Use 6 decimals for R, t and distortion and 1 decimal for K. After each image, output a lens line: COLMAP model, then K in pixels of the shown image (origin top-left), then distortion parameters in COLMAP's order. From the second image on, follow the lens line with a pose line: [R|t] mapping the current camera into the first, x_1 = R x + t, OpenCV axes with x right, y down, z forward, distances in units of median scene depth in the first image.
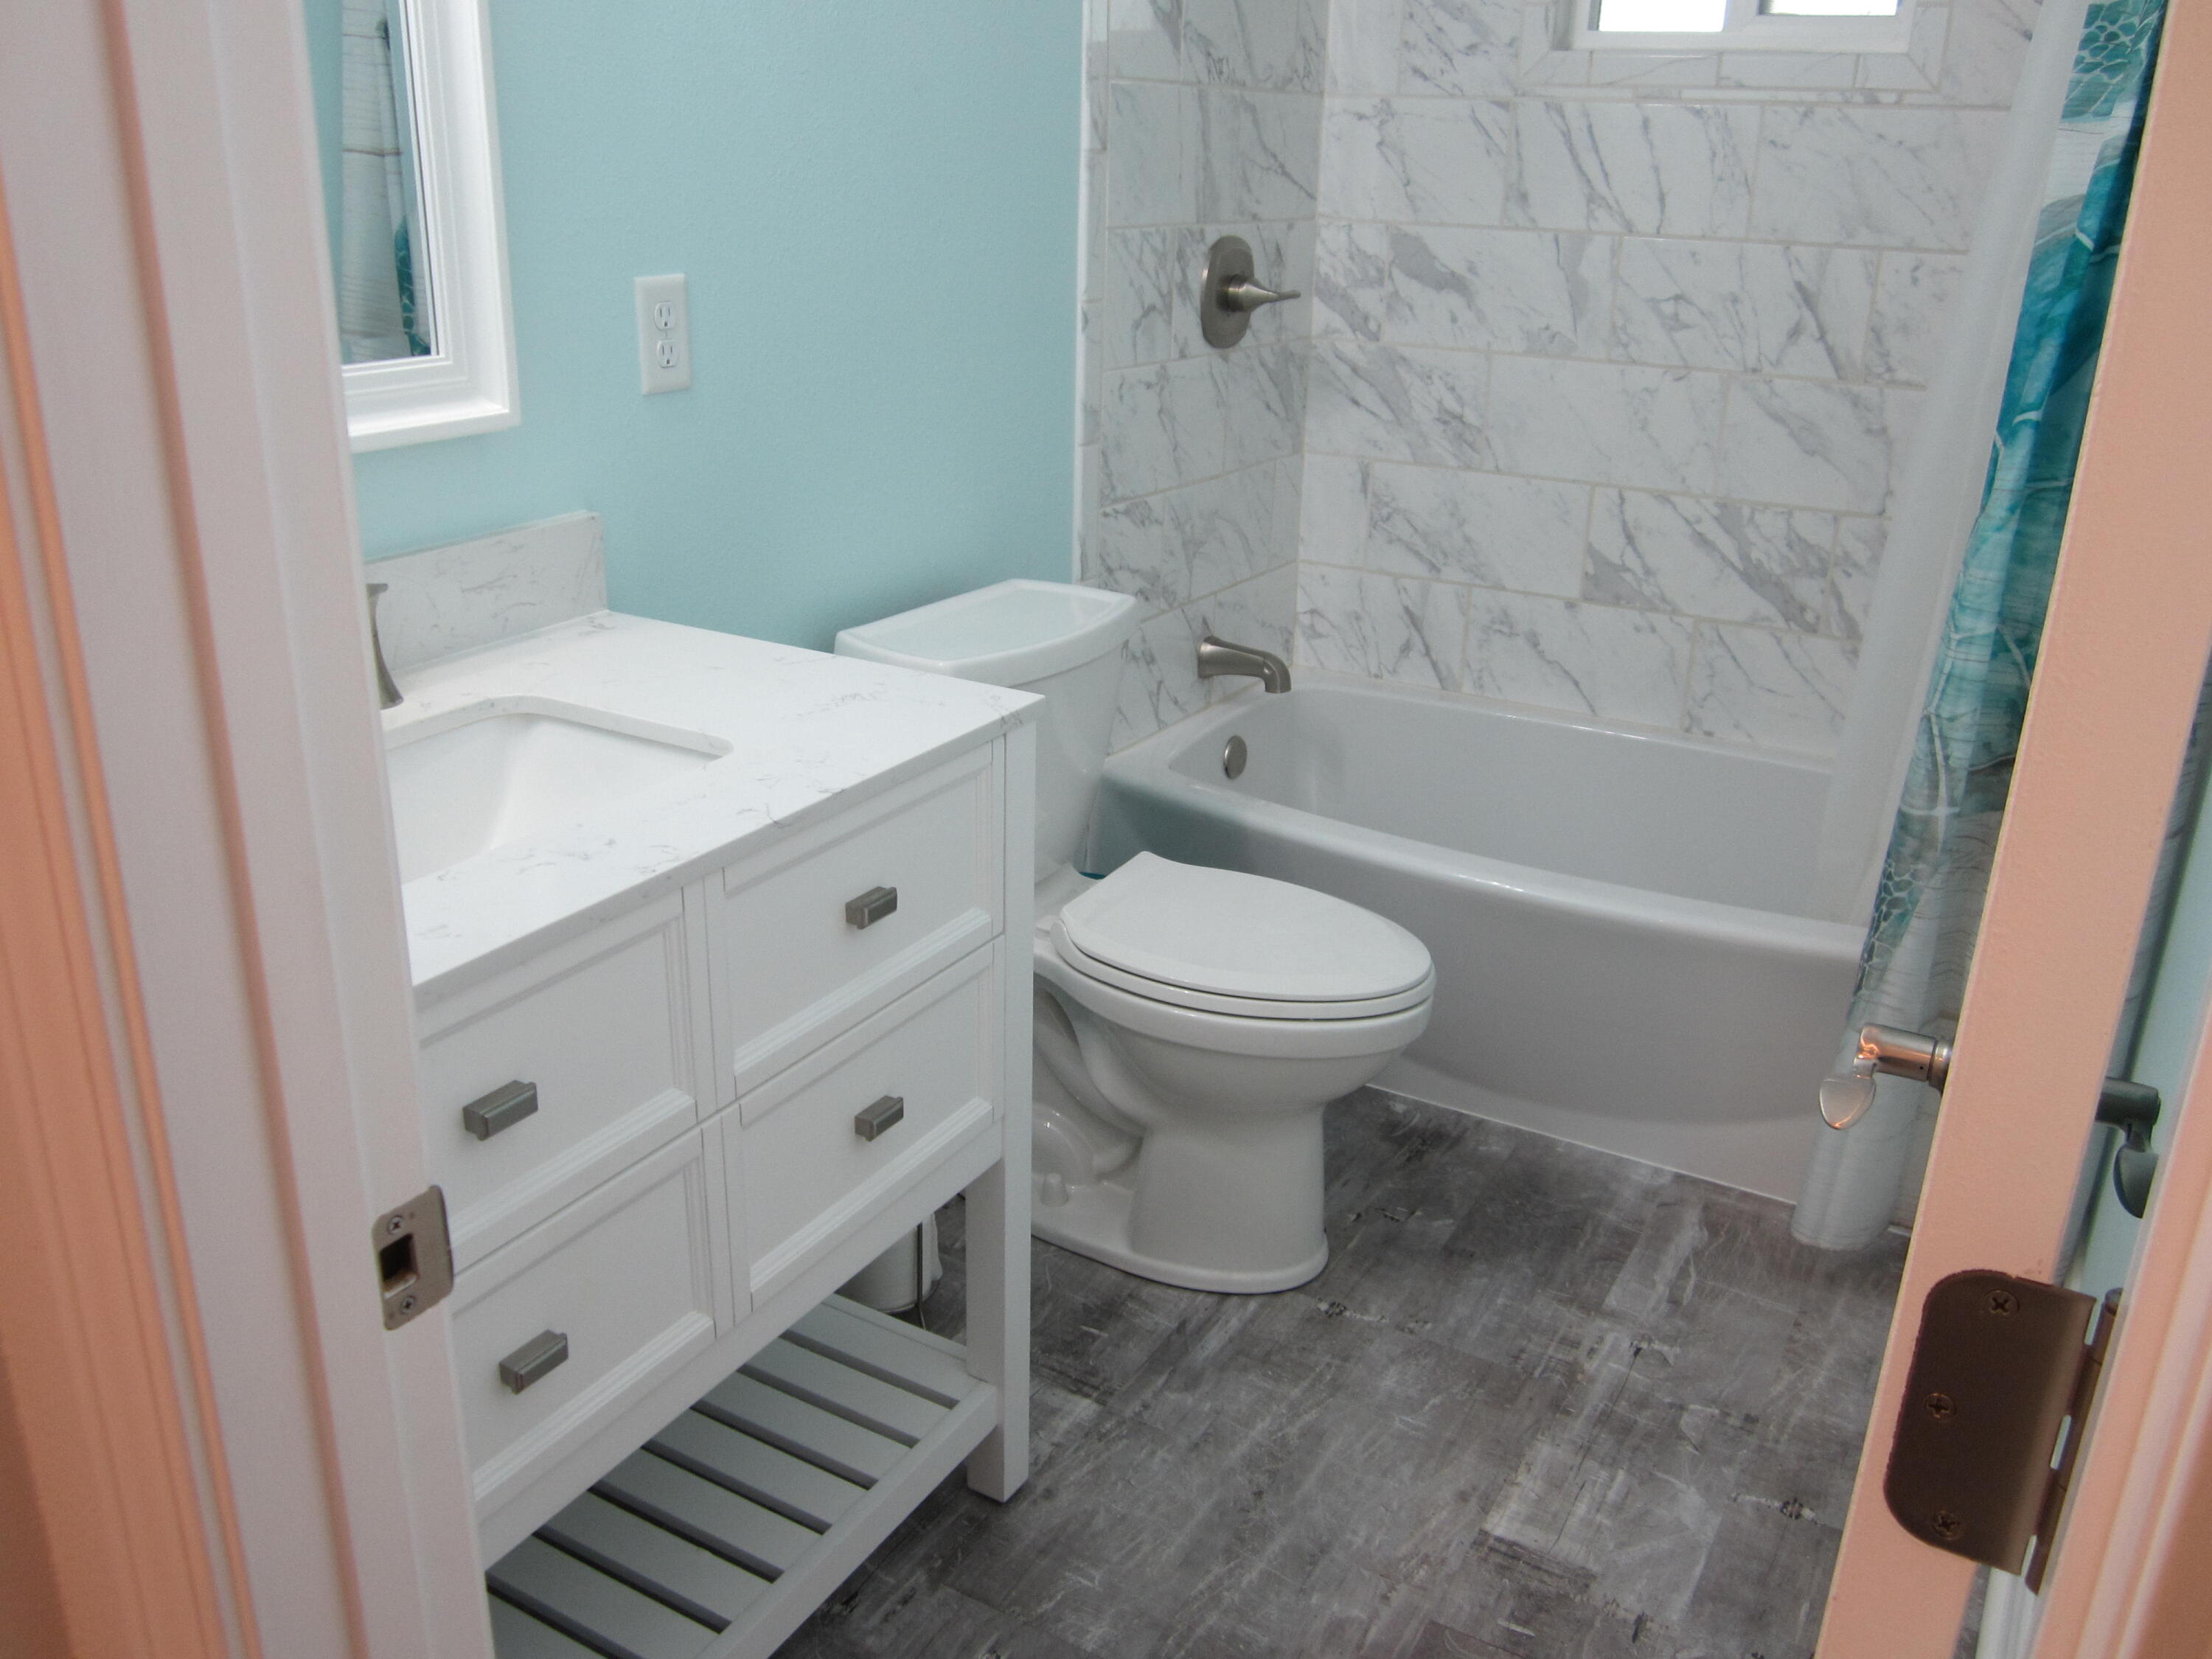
lens RADIAL K [[1824.7, 0, 1094.7], [0, 1824.7, 825.7], [0, 0, 1]] dist [-0.050729, 0.016751]
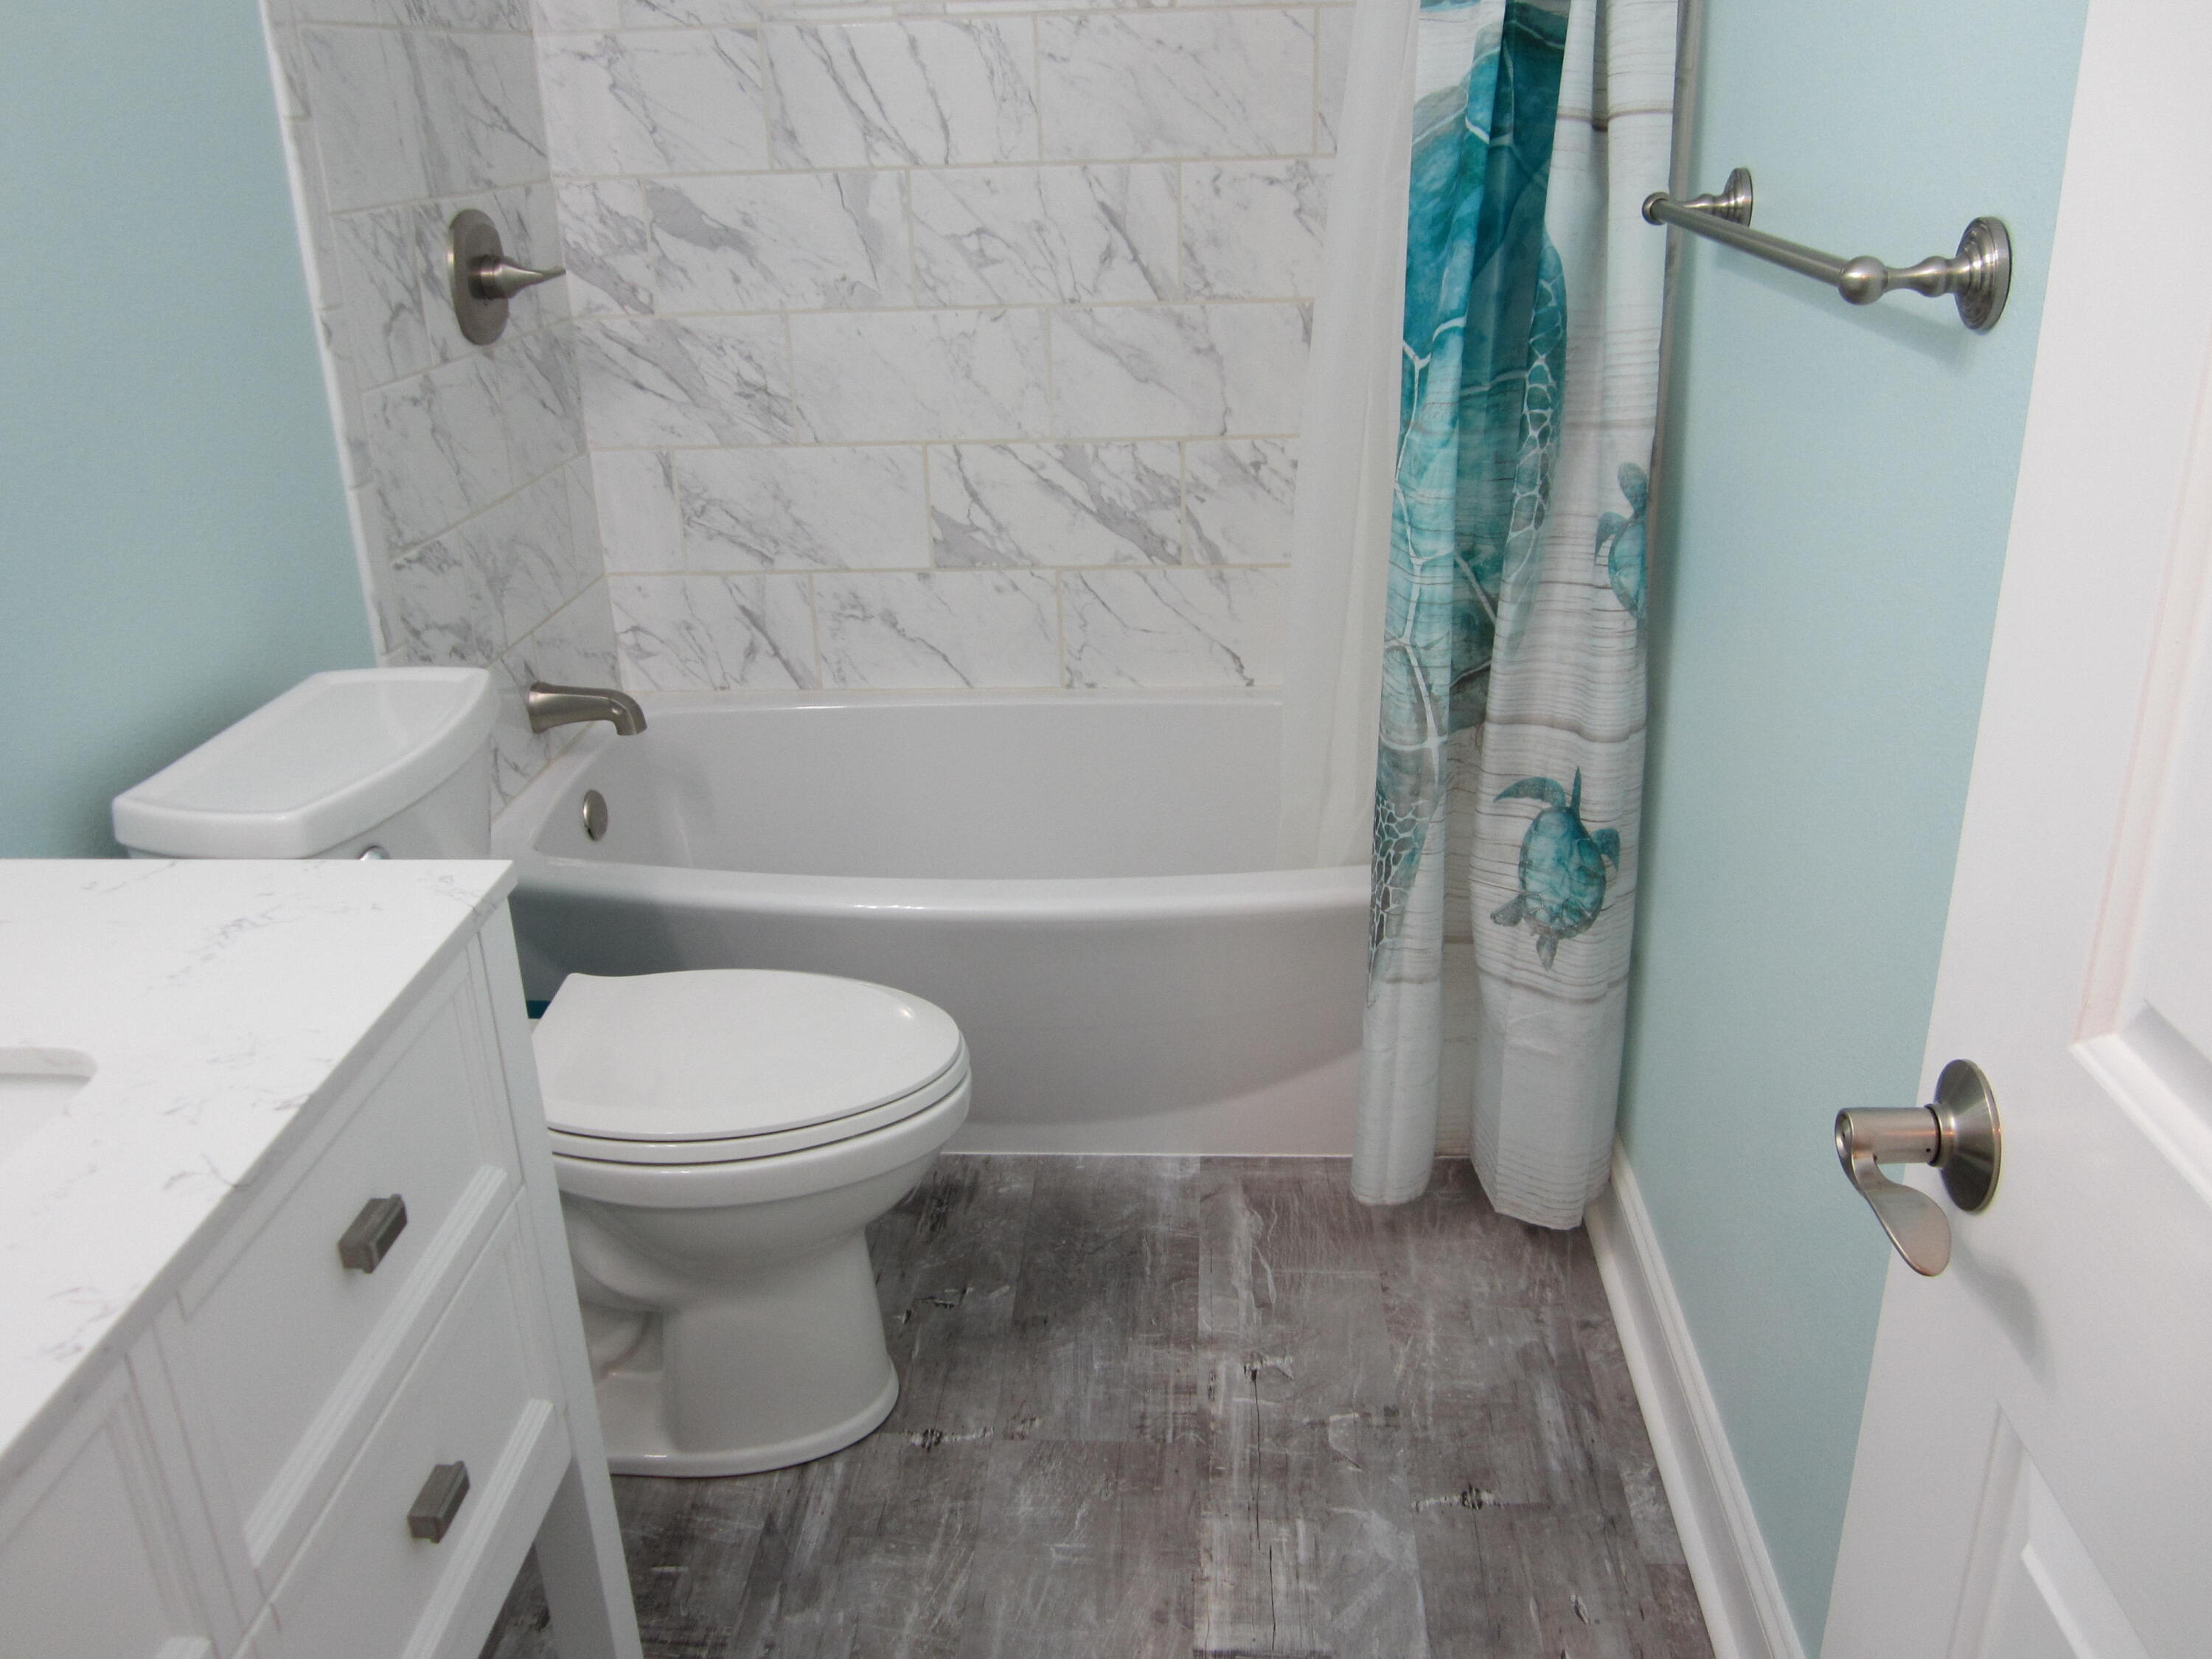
lens RADIAL K [[1824.7, 0, 1108.5], [0, 1824.7, 832.5], [0, 0, 1]] dist [-0.050729, 0.016751]
pose [[0.889728, -0.218468, 0.400819, -0.062571], [0.205350, 0.975734, 0.075995, -0.052991], [-0.407695, 0.014694, 0.913000, 0.141164]]
